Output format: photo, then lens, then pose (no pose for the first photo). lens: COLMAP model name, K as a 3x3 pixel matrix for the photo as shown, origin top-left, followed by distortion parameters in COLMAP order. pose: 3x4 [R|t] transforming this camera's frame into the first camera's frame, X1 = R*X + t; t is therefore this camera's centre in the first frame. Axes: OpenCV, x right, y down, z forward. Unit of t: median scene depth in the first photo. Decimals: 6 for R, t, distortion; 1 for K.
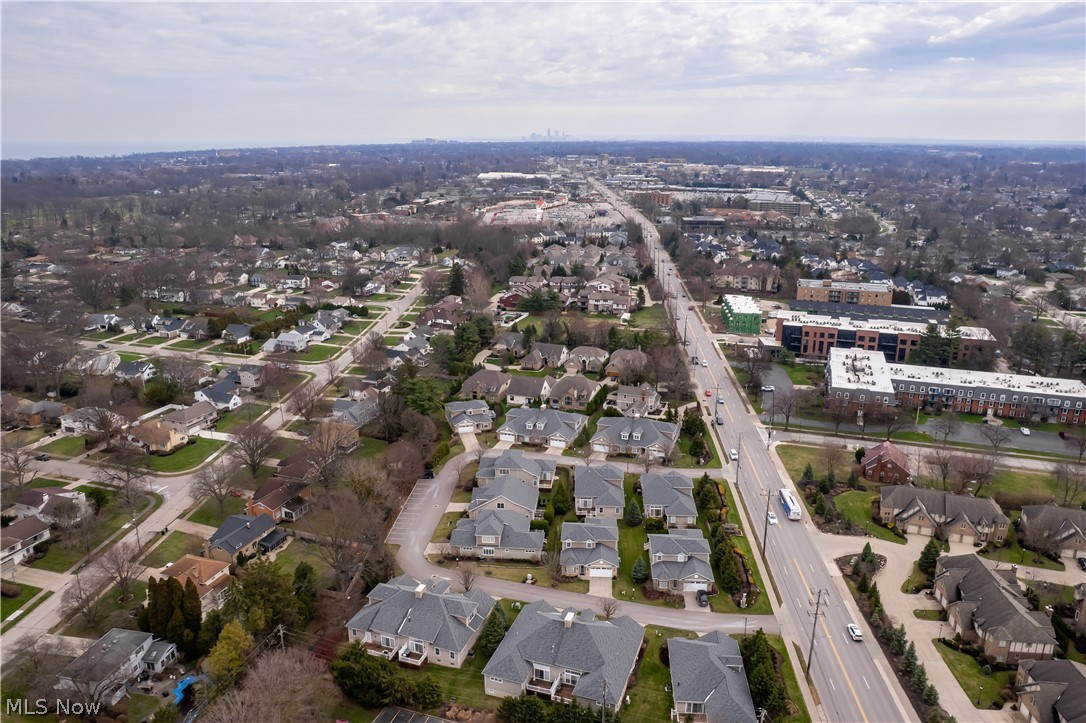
lens RADIAL K [[739.4, 0, 579.9], [0, 739.4, 358.3], [0, 0, 1]] dist [-0.075173, 0.055909]
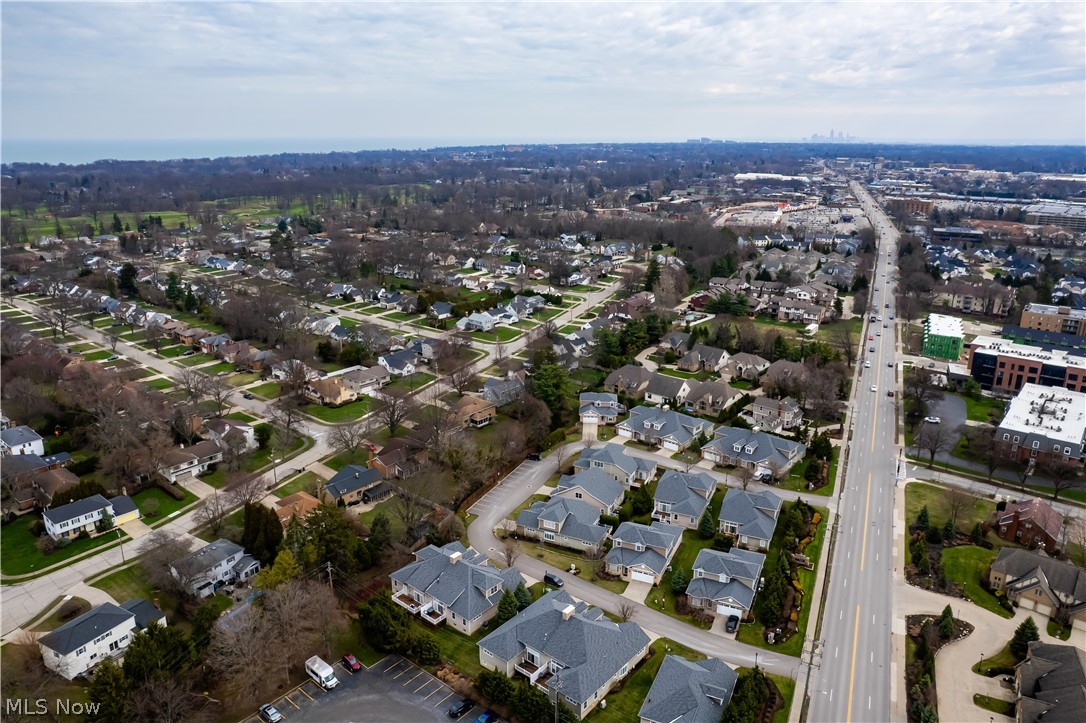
lens RADIAL K [[739.4, 0, 579.9], [0, 739.4, 358.3], [0, 0, 1]] dist [-0.075173, 0.055909]
pose [[0.936748, 0.104045, -0.334182, 0.126766], [-0.103878, 0.994419, 0.018424, -0.004727], [0.334234, 0.017455, 0.942328, 0.020384]]
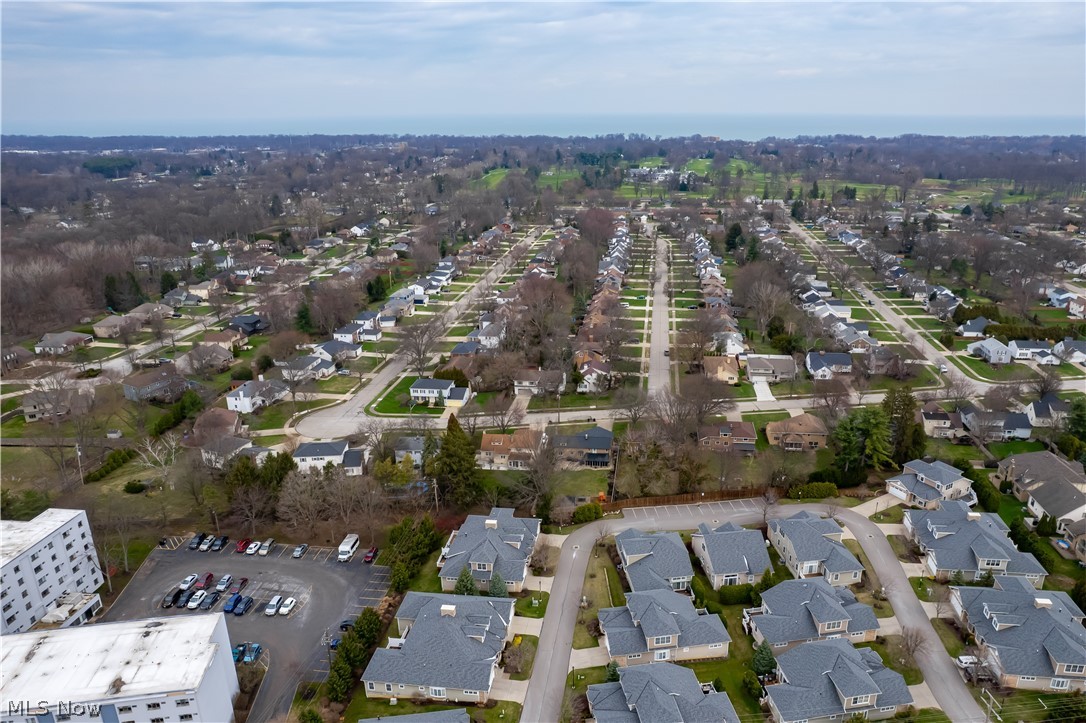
lens RADIAL K [[739.4, 0, 579.9], [0, 739.4, 358.3], [0, 0, 1]] dist [-0.075173, 0.055909]
pose [[0.206479, 0.308745, -0.928463, 0.343146], [-0.277280, 0.928475, 0.247085, -0.102595], [0.938340, 0.206426, 0.277319, 0.342148]]
